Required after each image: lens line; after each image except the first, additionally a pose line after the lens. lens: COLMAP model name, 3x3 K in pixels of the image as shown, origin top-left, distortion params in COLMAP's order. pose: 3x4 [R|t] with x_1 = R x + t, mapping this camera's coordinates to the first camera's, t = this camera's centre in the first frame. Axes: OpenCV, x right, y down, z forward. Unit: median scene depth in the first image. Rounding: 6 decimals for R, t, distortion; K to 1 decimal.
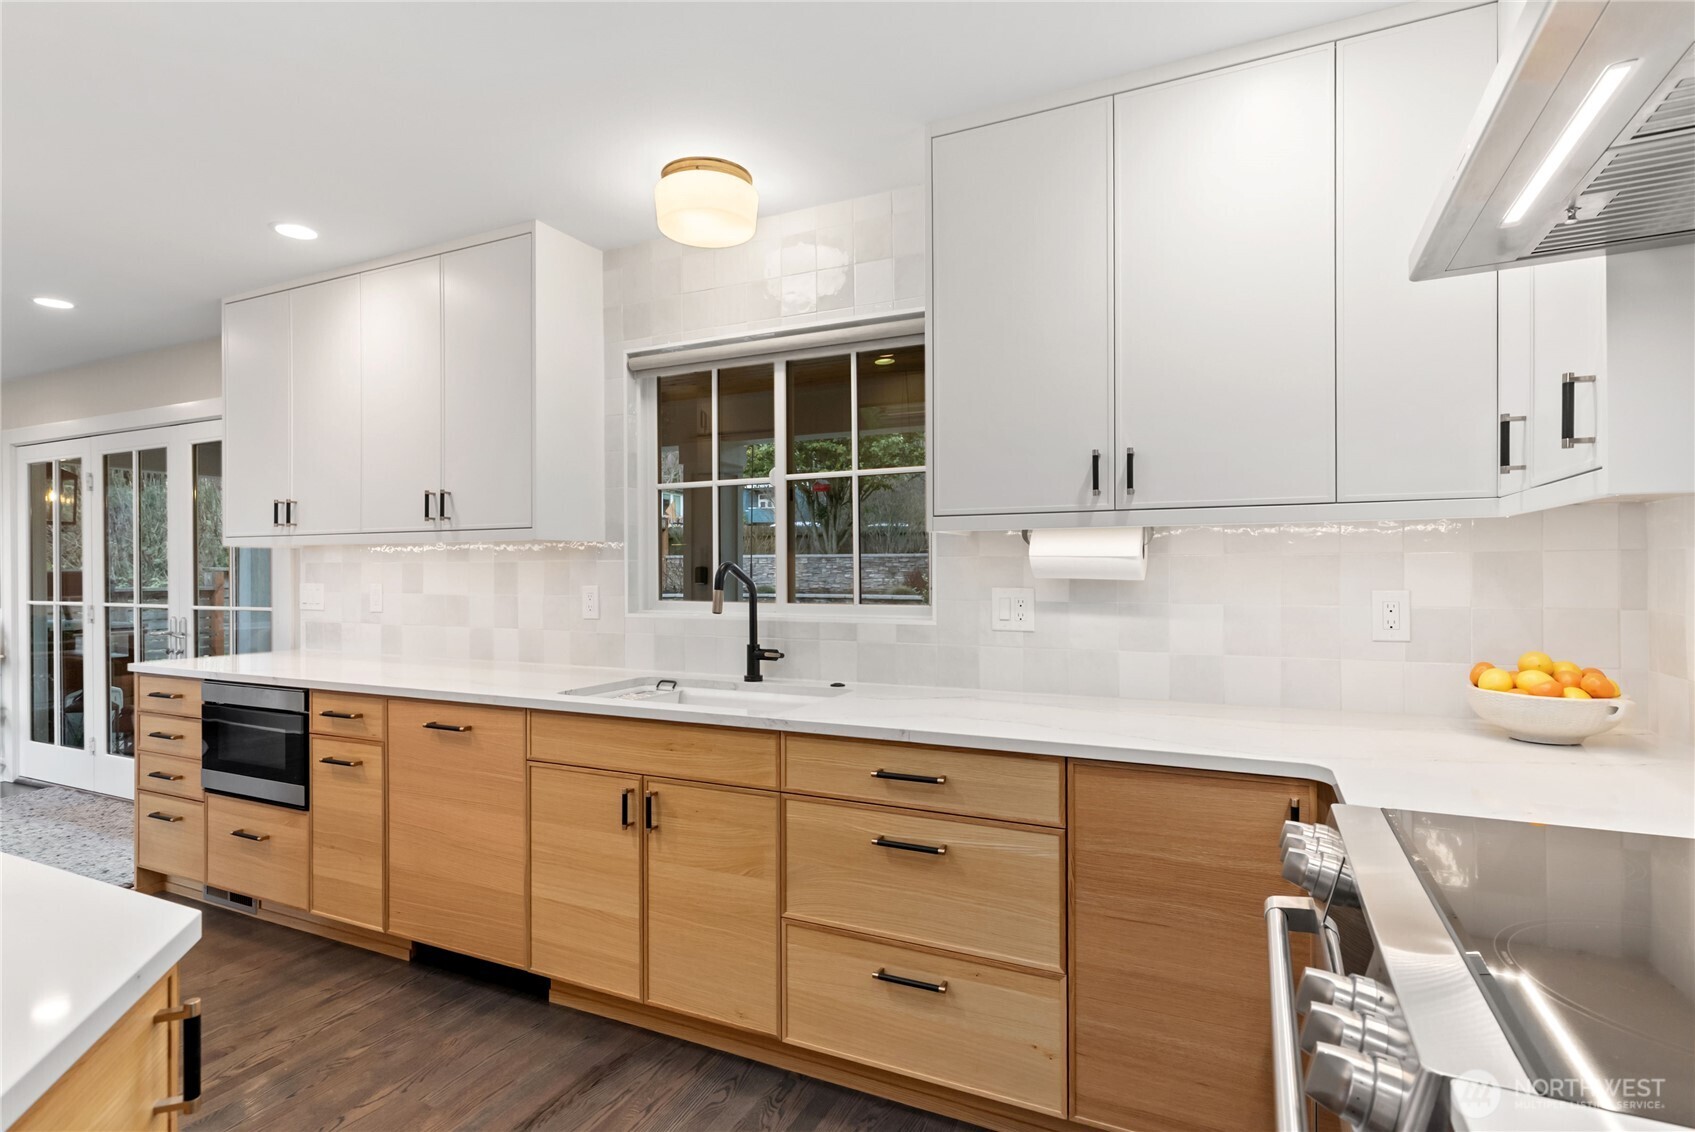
lens RADIAL K [[844.7, 0, 847.5], [0, 844.7, 566.0], [0, 0, 1]] dist [0.000001, 0.000618]
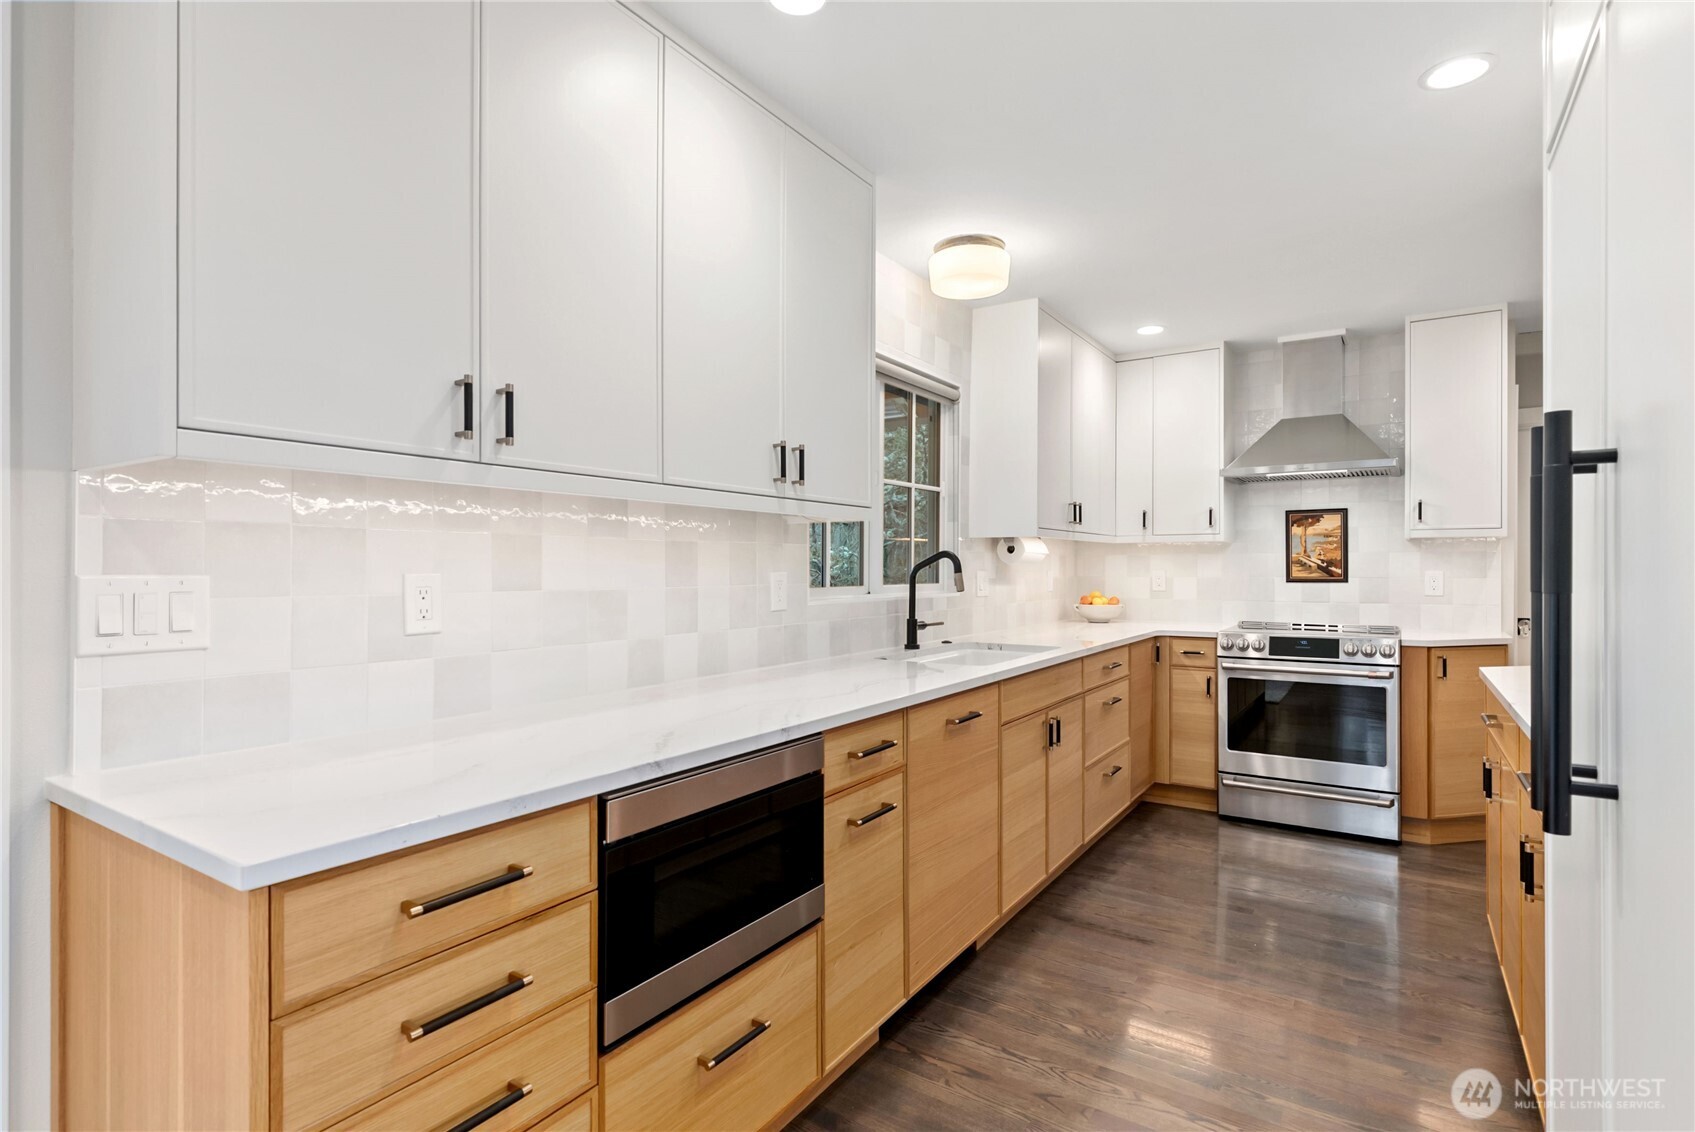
lens RADIAL K [[844.7, 0, 847.5], [0, 844.7, 566.0], [0, 0, 1]] dist [0.000001, 0.000618]
pose [[0.127946, 0.004731, 0.991770, -1.332065], [-0.008848, 0.999954, -0.003628, 0.022358], [-0.991742, -0.008311, 0.127982, 0.939617]]
